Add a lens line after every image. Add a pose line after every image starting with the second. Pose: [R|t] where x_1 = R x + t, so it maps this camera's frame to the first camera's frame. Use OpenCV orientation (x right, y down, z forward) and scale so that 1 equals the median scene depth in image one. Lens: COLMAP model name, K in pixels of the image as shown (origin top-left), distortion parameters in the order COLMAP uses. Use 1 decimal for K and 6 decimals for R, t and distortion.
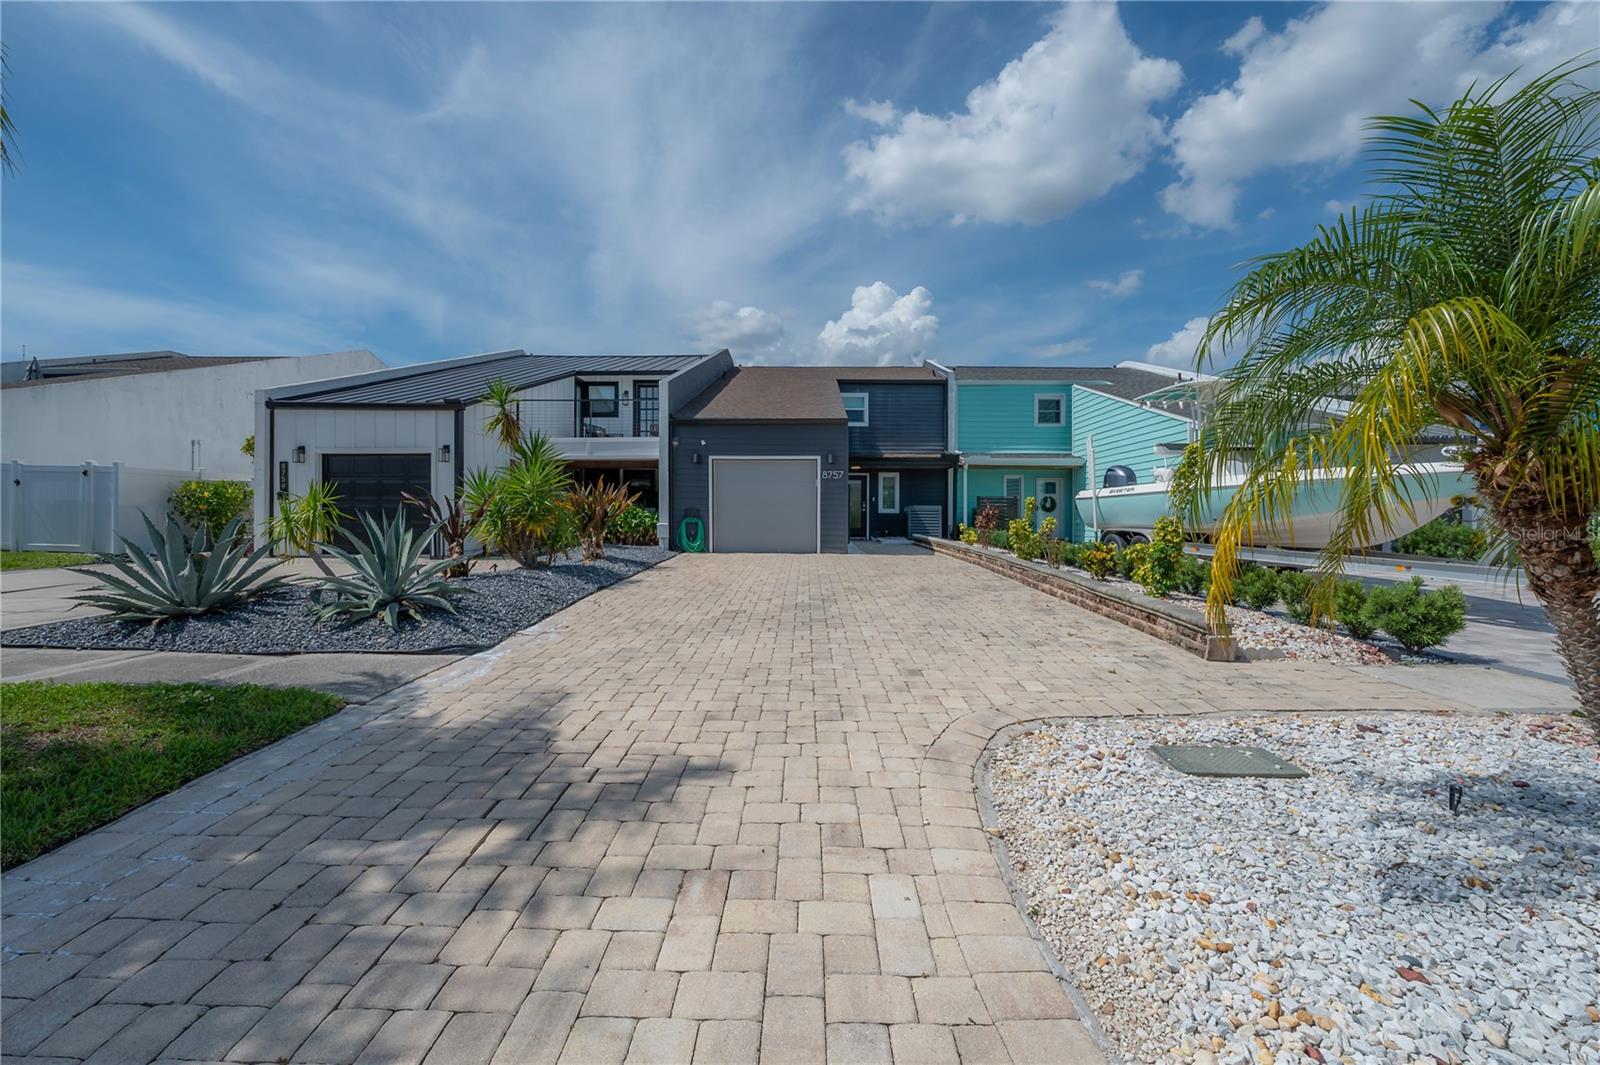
lens RADIAL K [[651.3, 0, 789.9], [0, 651.3, 526.5], [0, 0, 1]] dist [-0.006495, 0.000634]
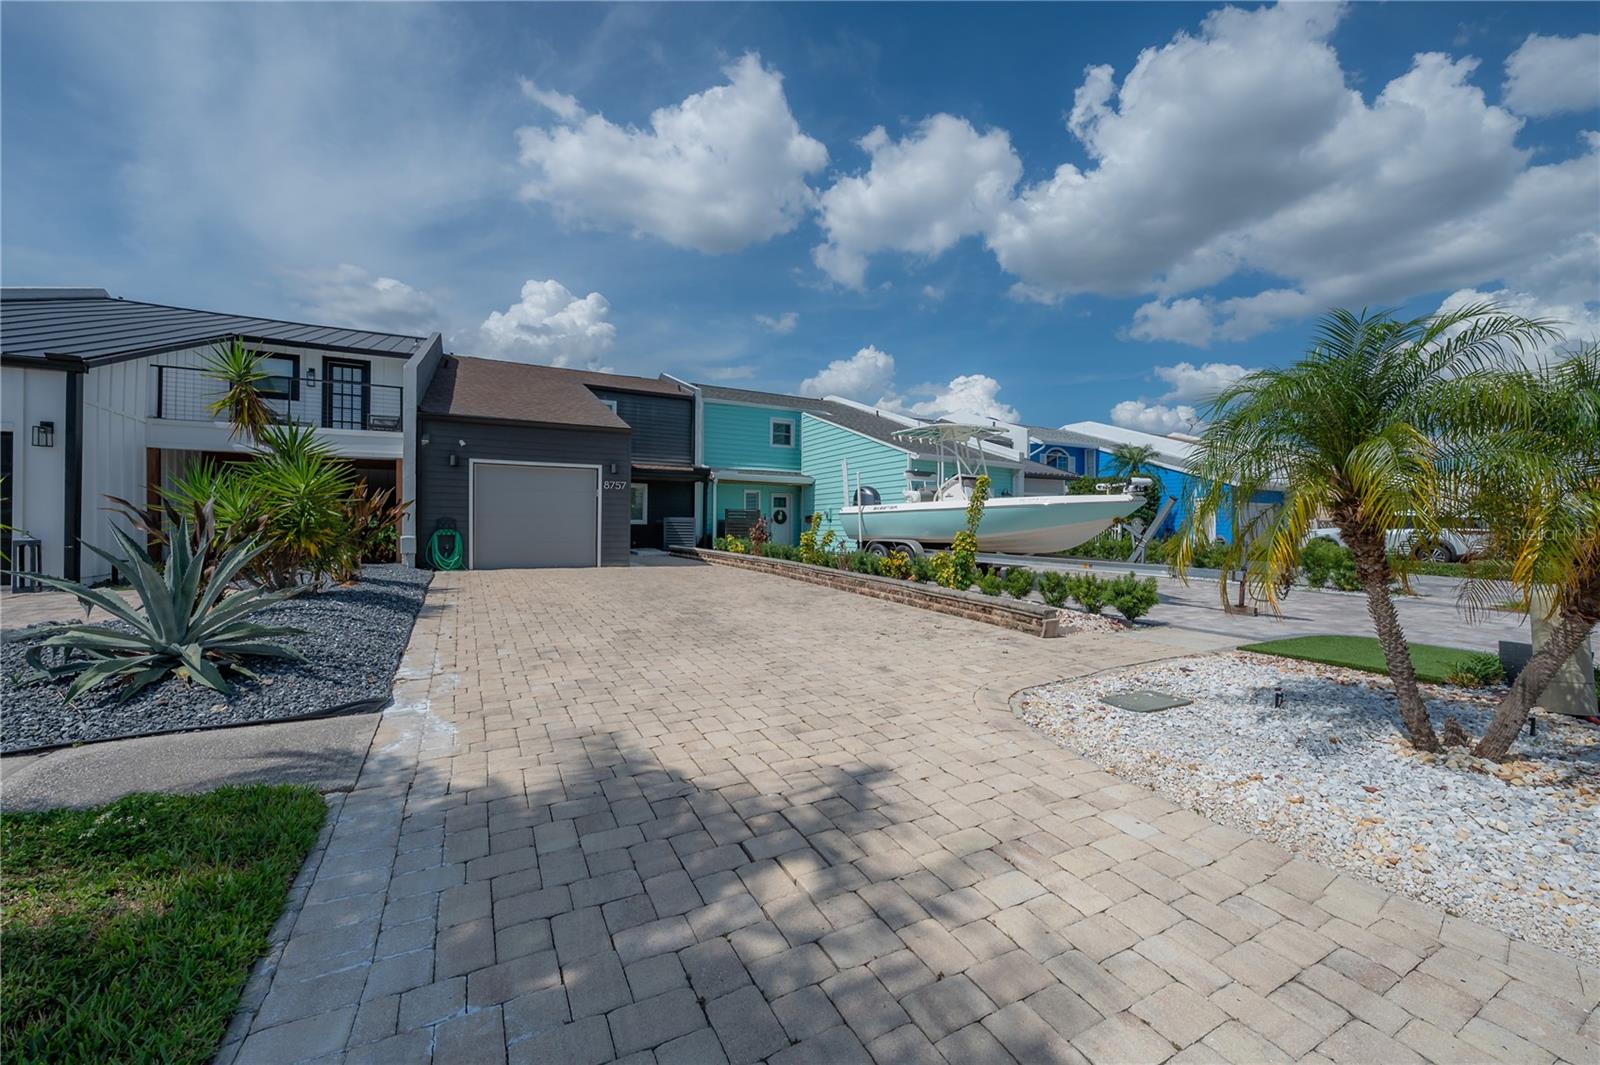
lens RADIAL K [[635.6, 0, 831.9], [0, 635.6, 530.7], [0, 0, 1]] dist [-0.006513, -0.000382]
pose [[0.862558, 0.000259, 0.505959, -0.157536], [0.004175, 0.999962, -0.007631, -0.003948], [-0.505942, 0.008695, 0.862524, 0.027943]]
